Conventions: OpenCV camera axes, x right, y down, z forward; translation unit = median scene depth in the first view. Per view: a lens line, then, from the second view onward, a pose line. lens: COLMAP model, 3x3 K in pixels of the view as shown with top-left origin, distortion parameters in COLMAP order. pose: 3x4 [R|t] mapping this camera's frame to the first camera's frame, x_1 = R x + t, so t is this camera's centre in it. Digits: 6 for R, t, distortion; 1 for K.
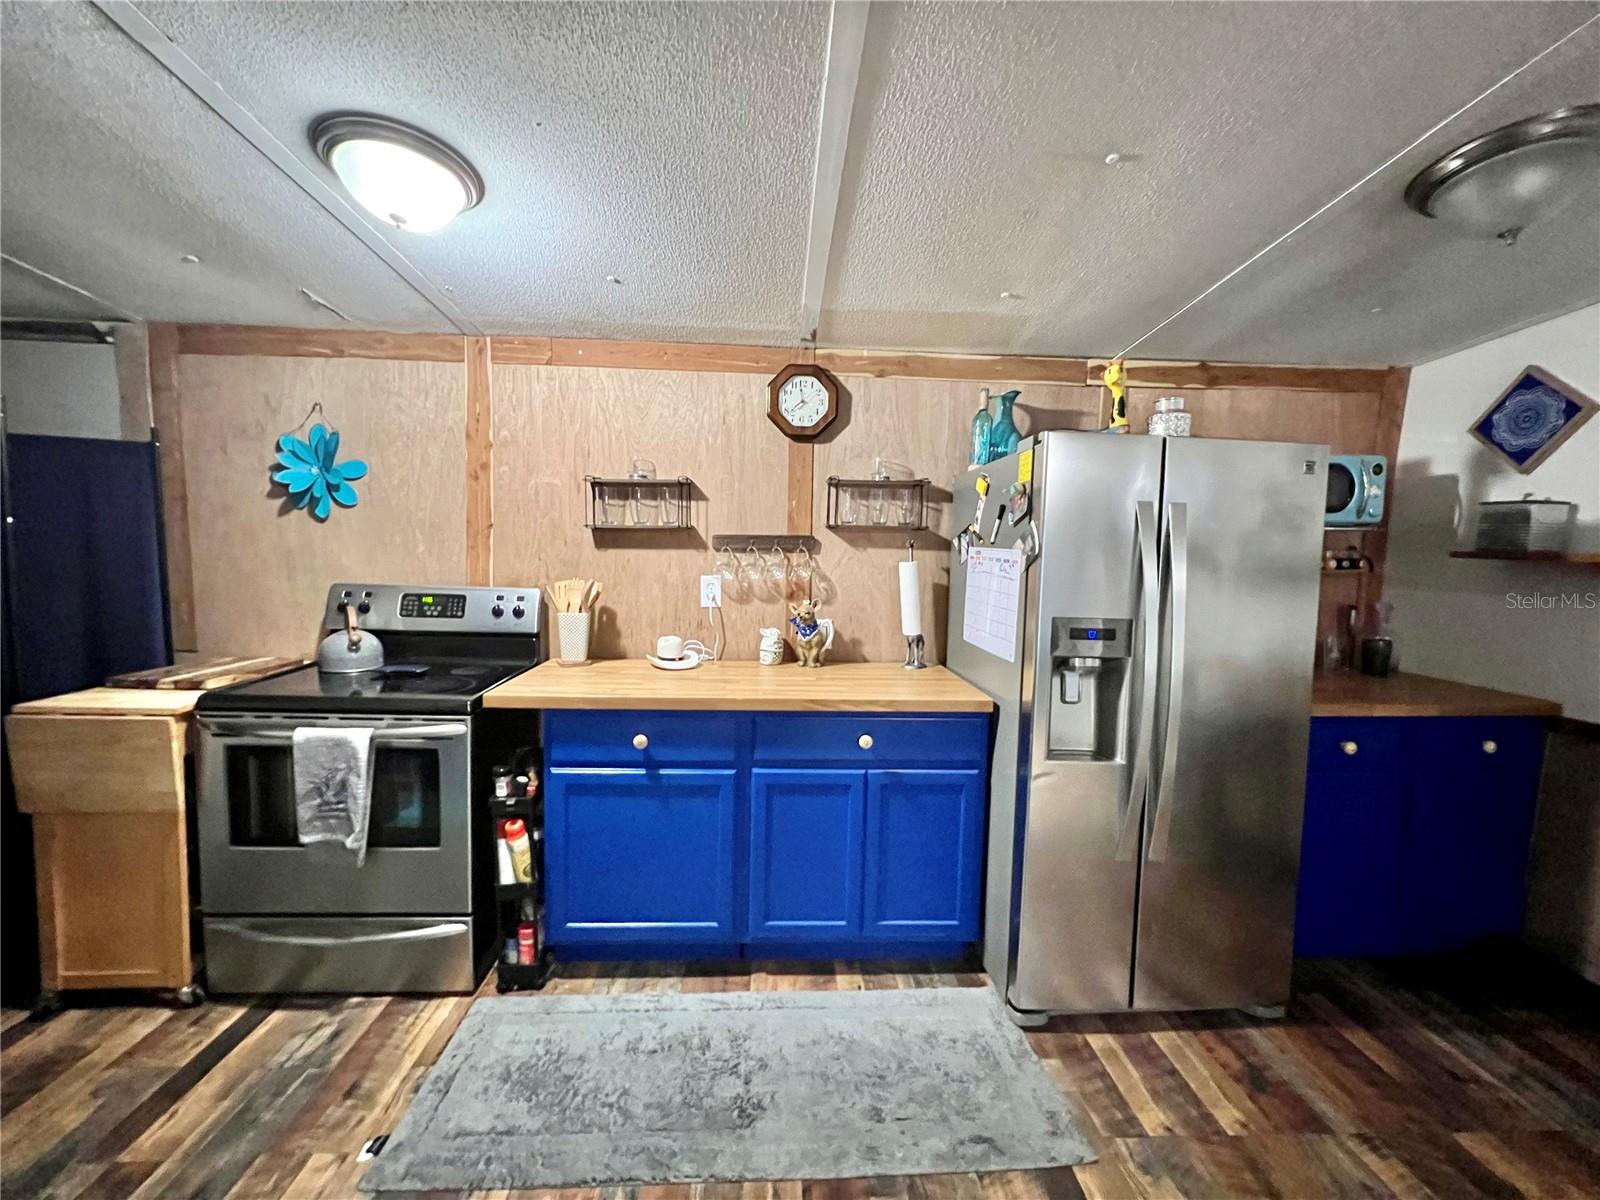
lens RADIAL K [[650.9, 0, 800.0], [0, 650.9, 600.0], [0, 0, 1]] dist [0.000591, -0.000373]
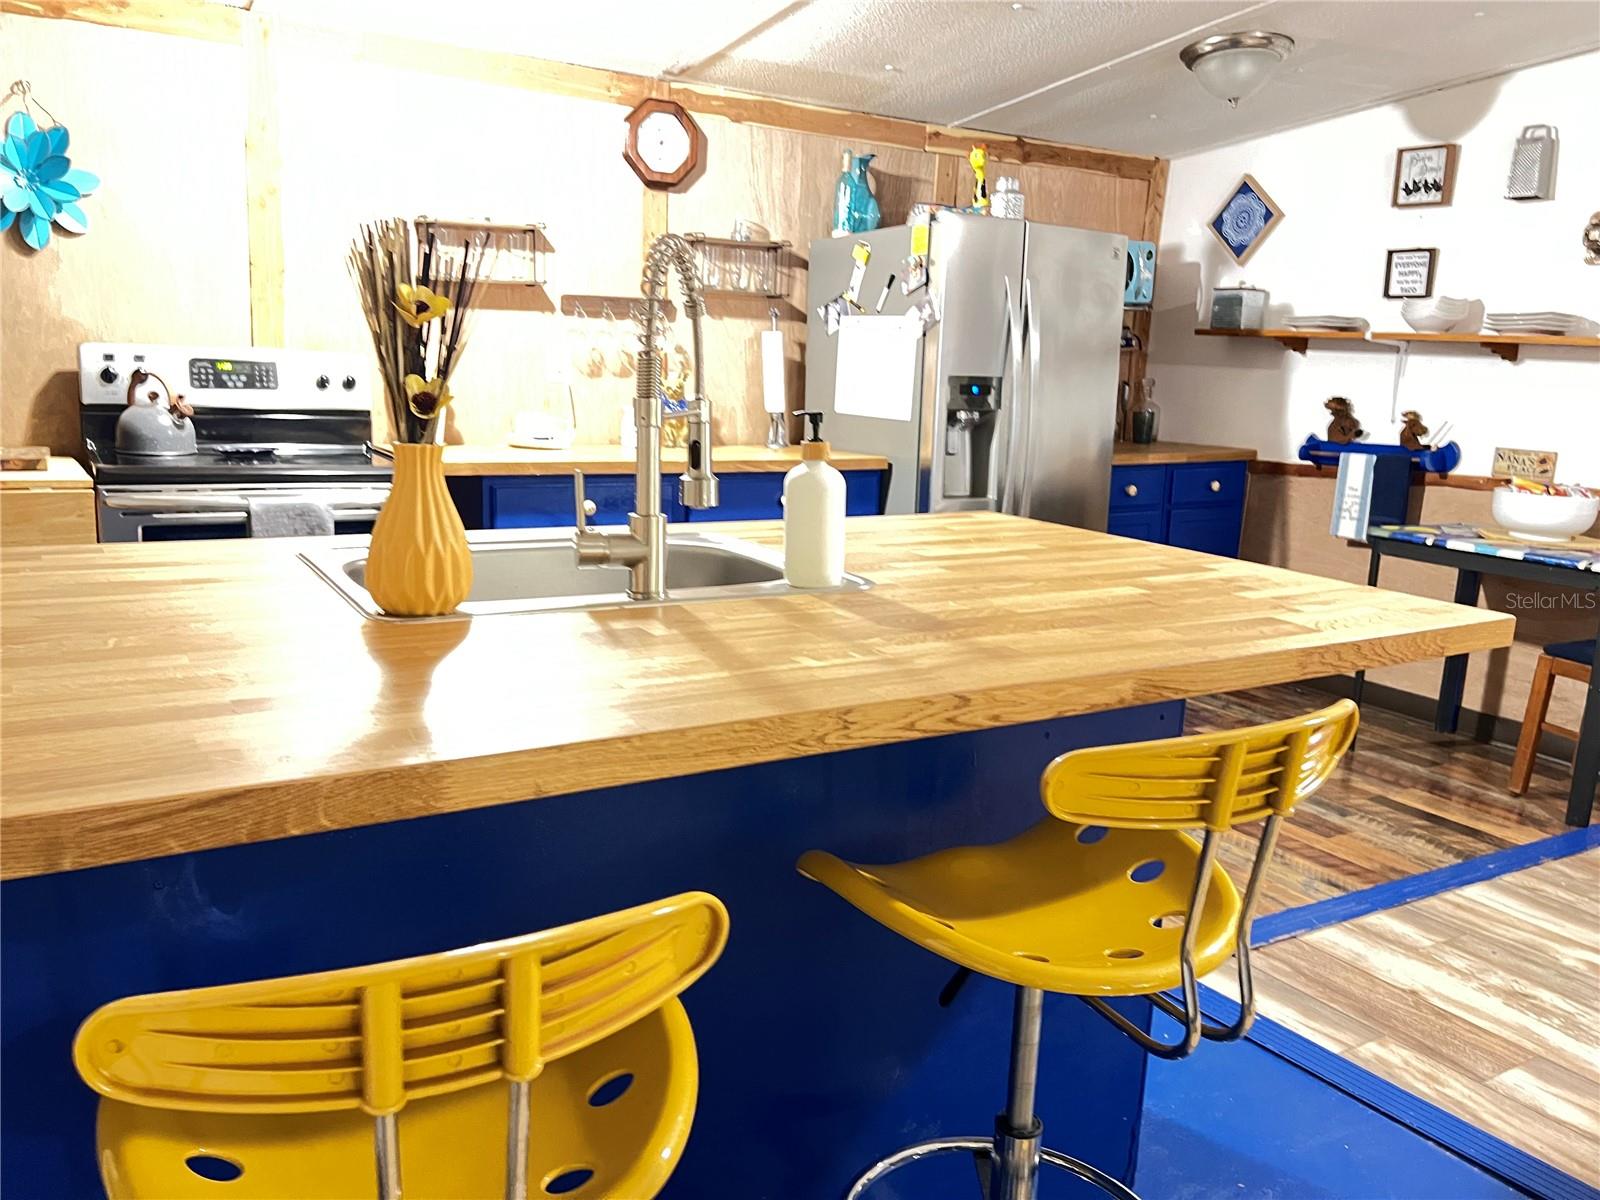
lens RADIAL K [[1219.2, 0, 821.8], [0, 1219.2, 602.5], [0, 0, 1]] dist [0.052064, -0.058698]
pose [[0.874279, -0.085142, 0.477899, -0.655124], [0.025119, 0.991114, 0.130624, 0.100801], [-0.484774, -0.102198, 0.868648, -0.615876]]
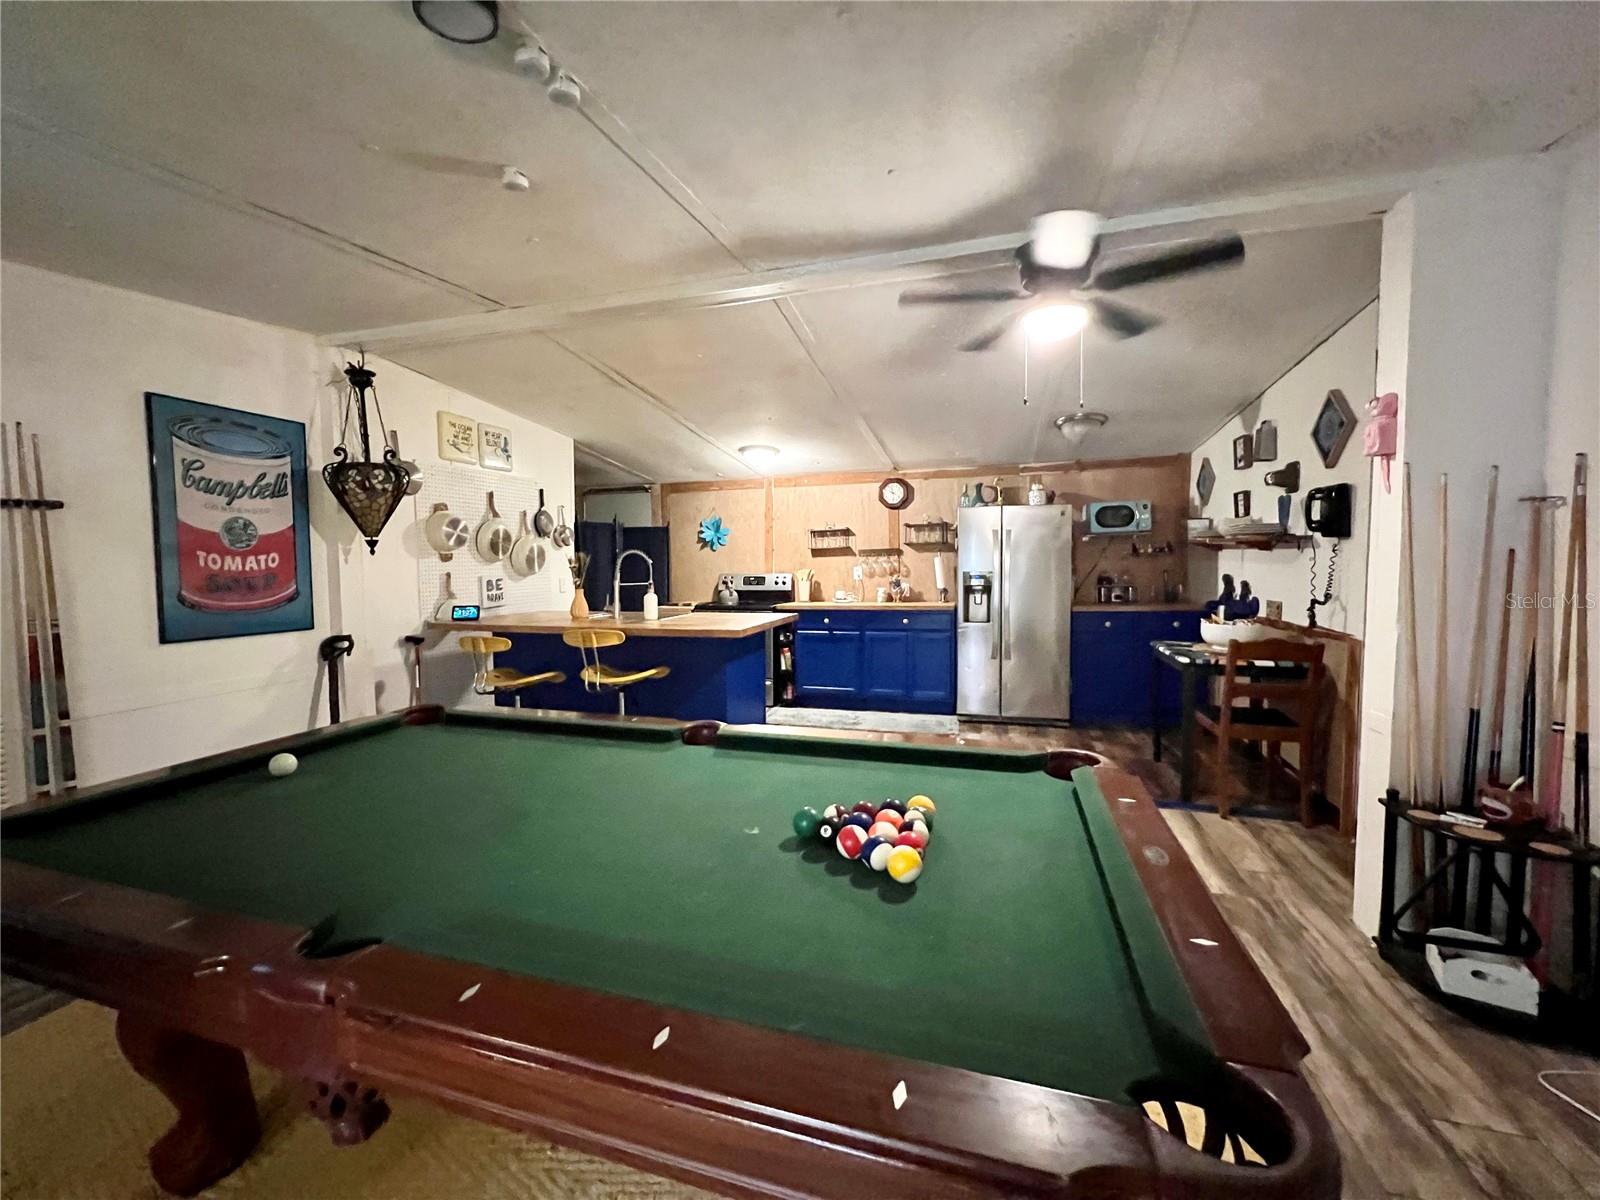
lens RADIAL K [[646.4, 0, 800.0], [0, 646.4, 600.0], [0, 0, 1]] dist [-0.000403, 0.000943]
pose [[0.943760, -0.019721, -0.330042, 0.466520], [0.006923, 0.999179, -0.039909, 0.187006], [0.330559, 0.035380, 0.943122, -1.377541]]
